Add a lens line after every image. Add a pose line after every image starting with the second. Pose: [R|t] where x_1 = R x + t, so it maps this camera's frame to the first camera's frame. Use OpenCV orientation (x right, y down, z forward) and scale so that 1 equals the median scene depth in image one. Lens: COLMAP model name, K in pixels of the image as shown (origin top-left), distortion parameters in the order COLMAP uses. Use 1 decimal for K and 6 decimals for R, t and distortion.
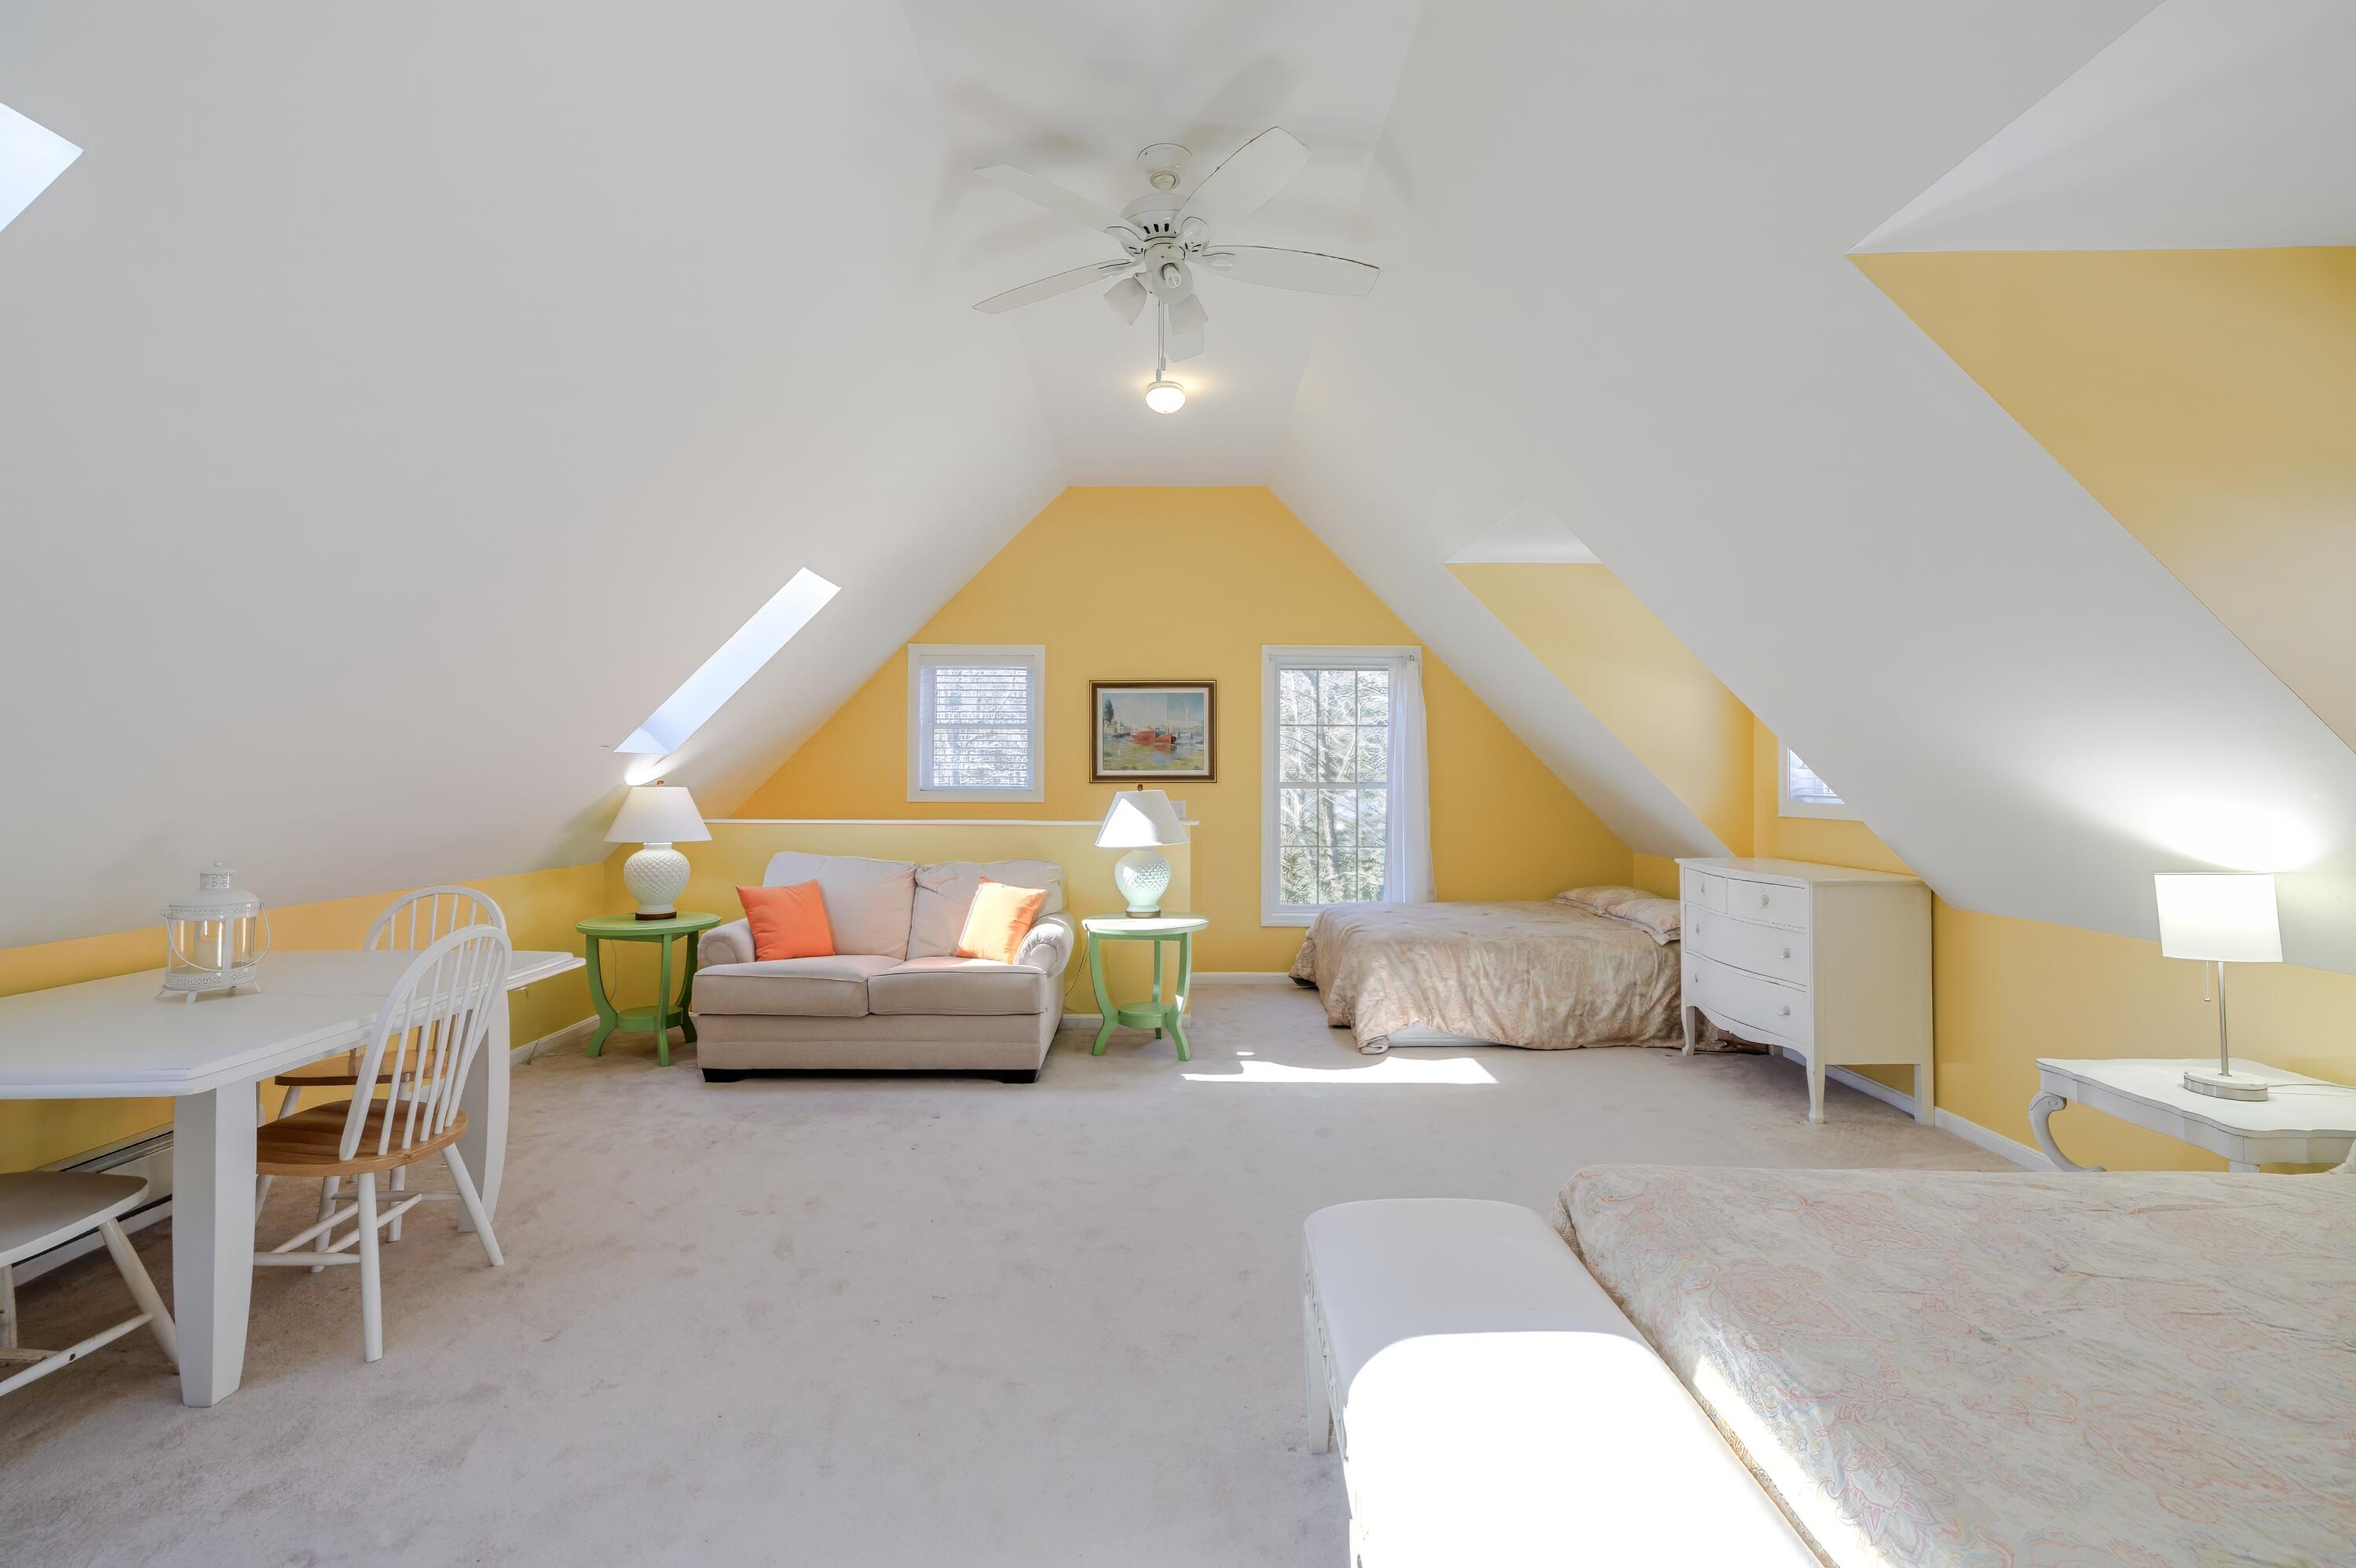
lens RADIAL K [[1022.4, 0, 1176.3], [0, 1022.4, 775.9], [0, 0, 1]] dist [0.005905, -0.000376]
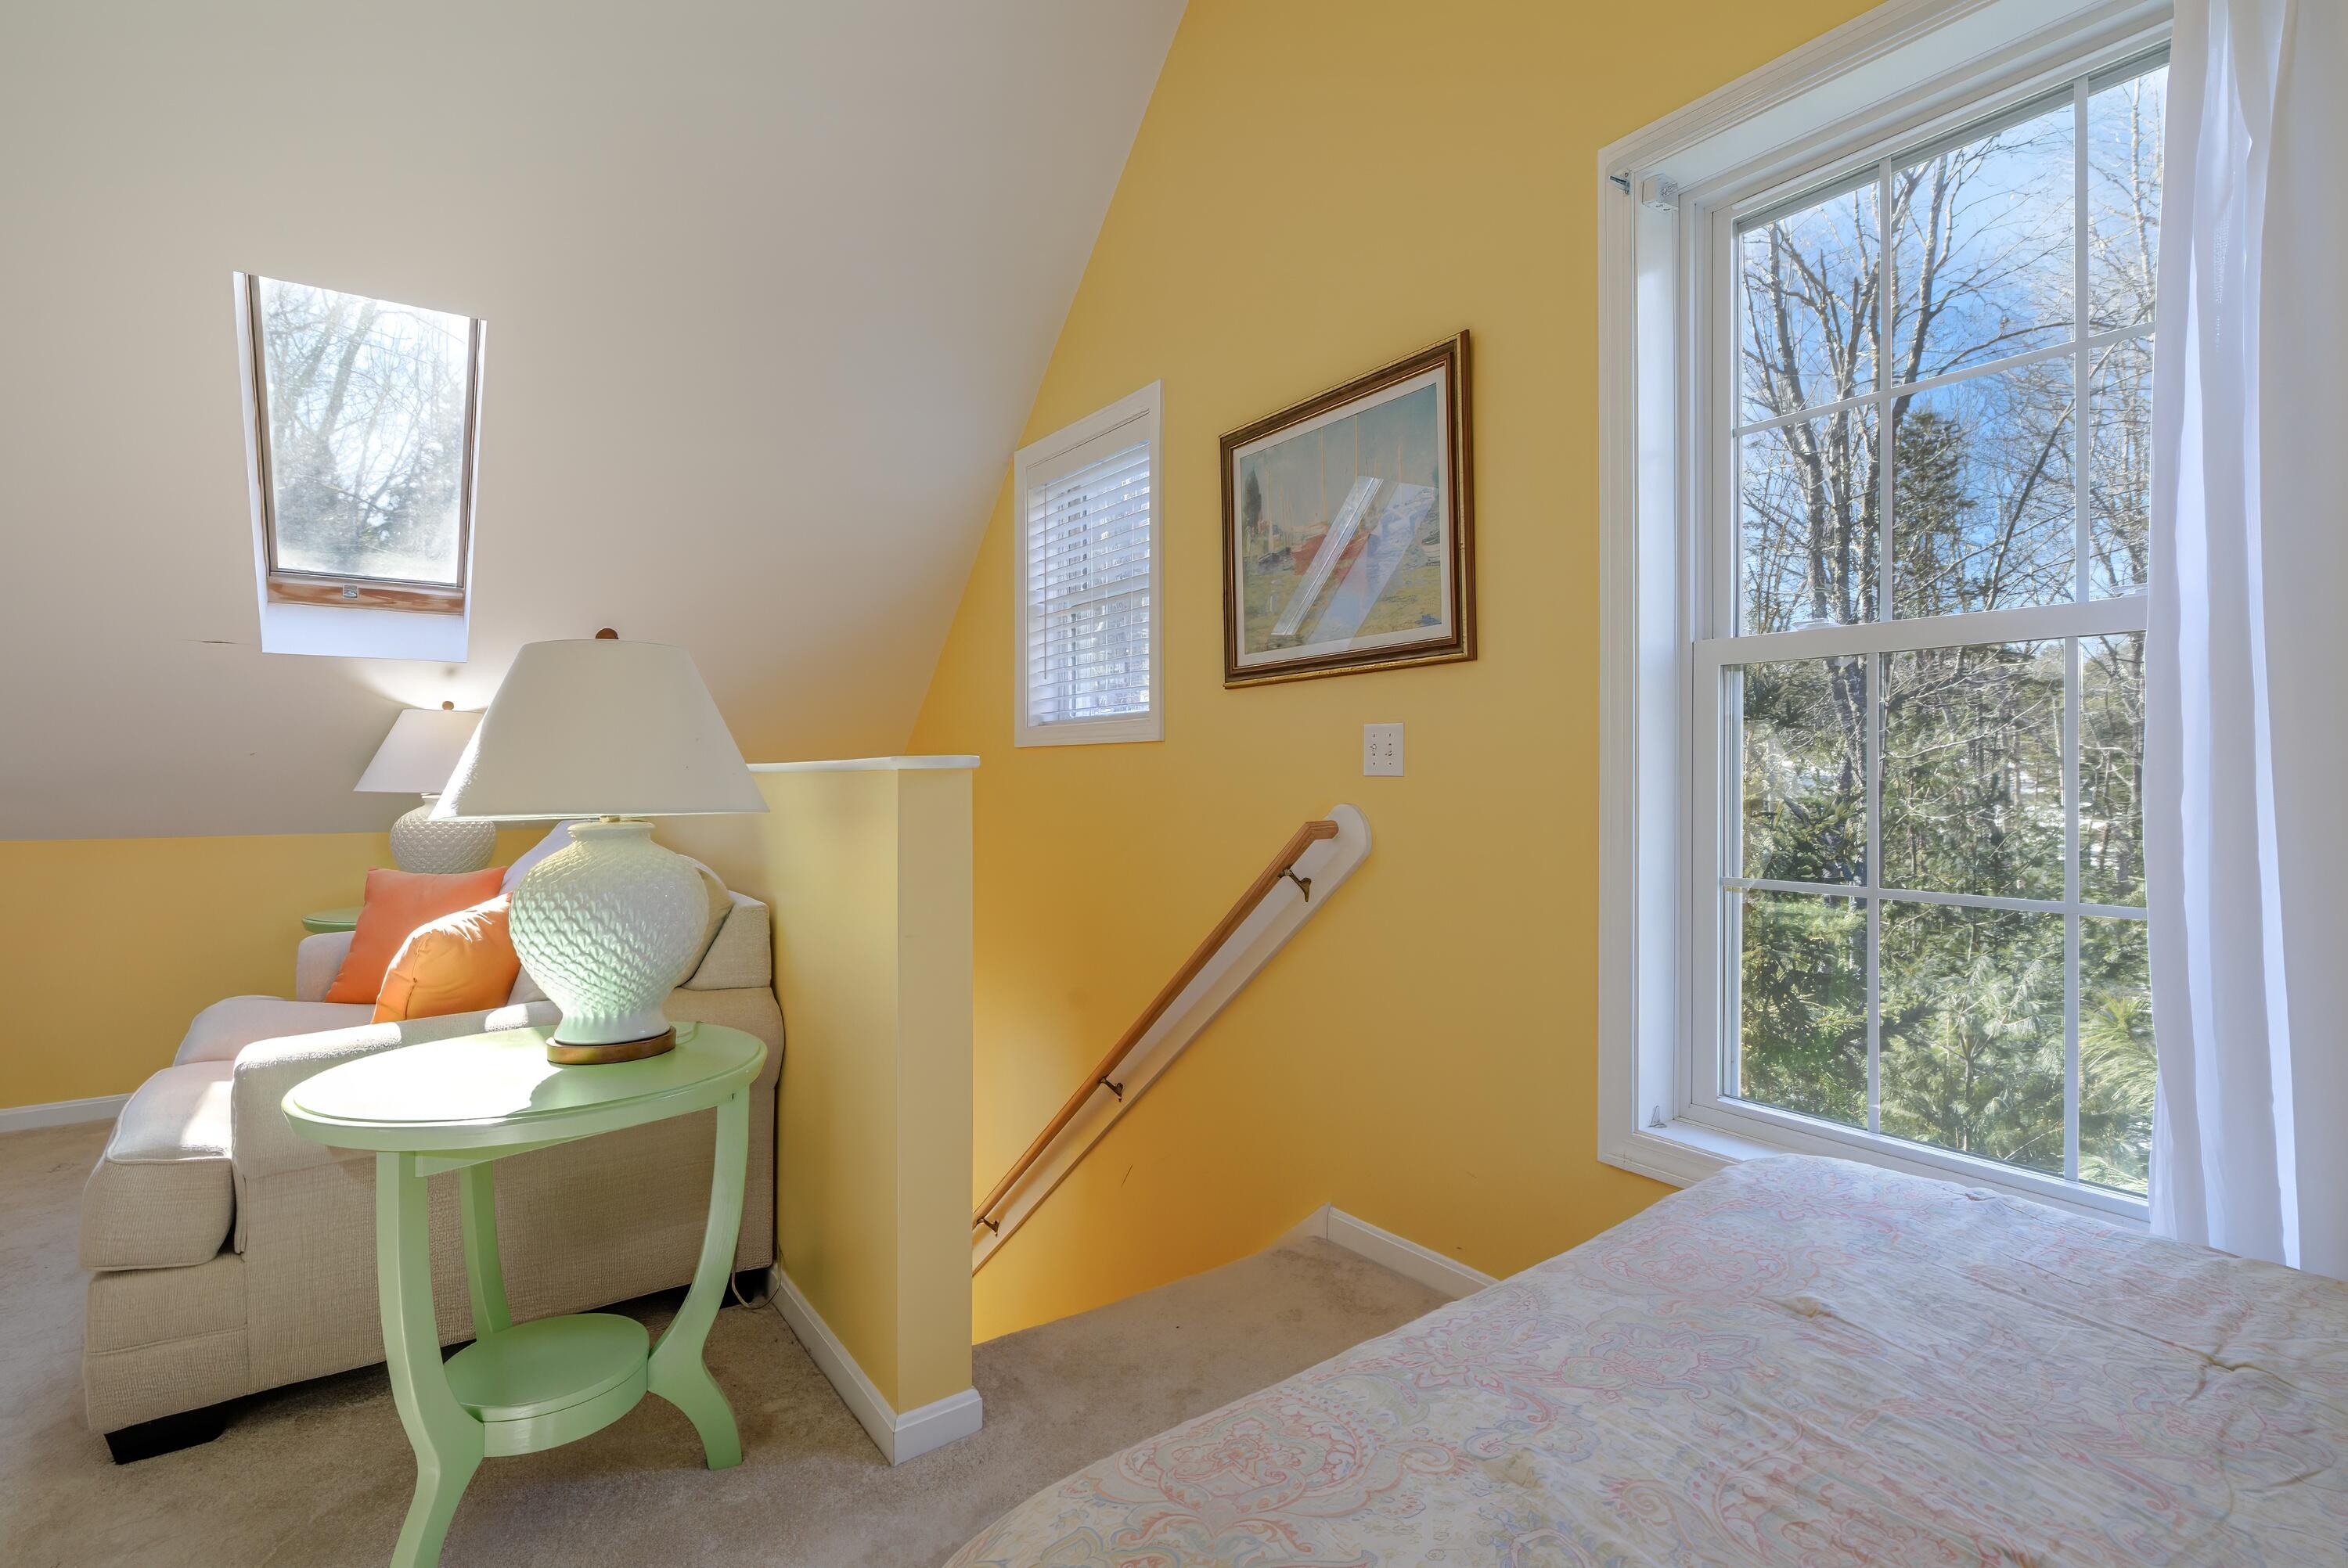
lens RADIAL K [[1109.8, 0, 1174.1], [0, 1109.8, 777.9], [0, 0, 1]] dist [0.000188, 0.000057]
pose [[0.588596, -0.000885, -0.808427, 0.336702], [0.007366, 0.999964, 0.004268, 0.052895], [0.808394, -0.008467, 0.588581, 0.941489]]
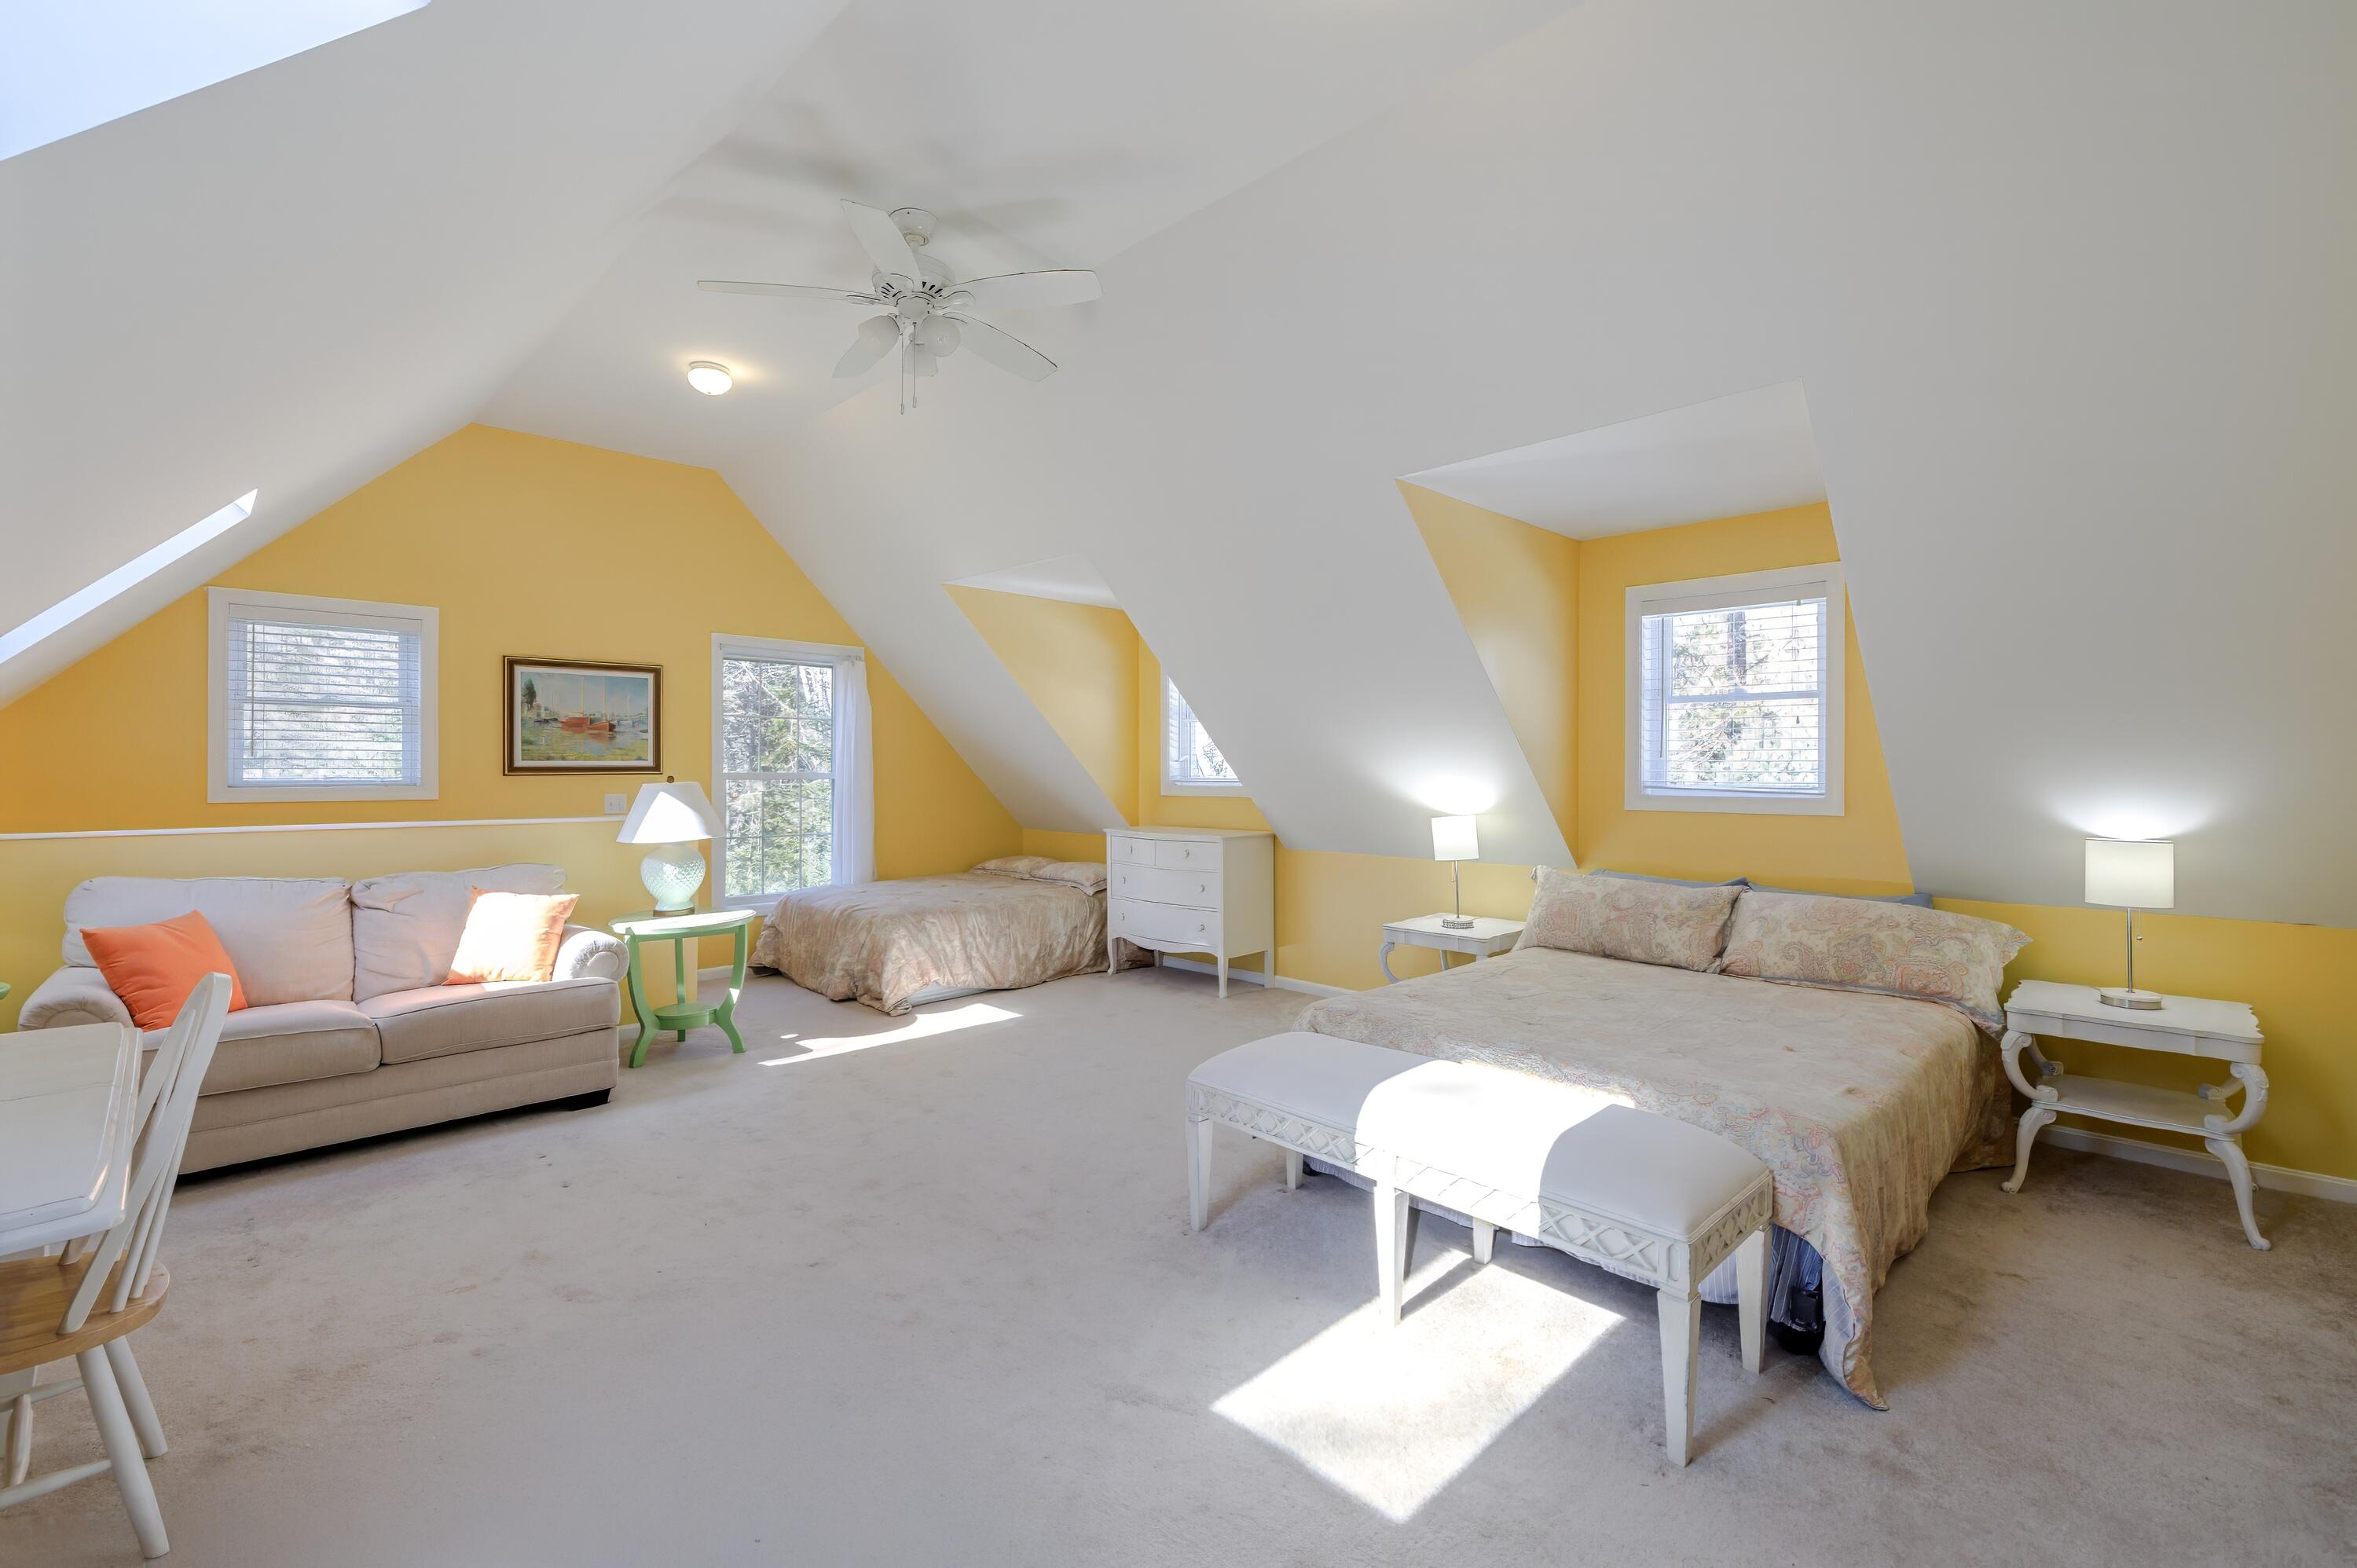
lens RADIAL K [[1015.6, 0, 1175.6], [0, 1015.6, 775.4], [0, 0, 1]] dist [0.002555, 0.000401]
pose [[0.707471, -0.006841, 0.706709, -0.374499], [0.000342, 0.999956, 0.009338, -0.000884], [-0.706742, -0.006365, 0.707442, 0.001143]]
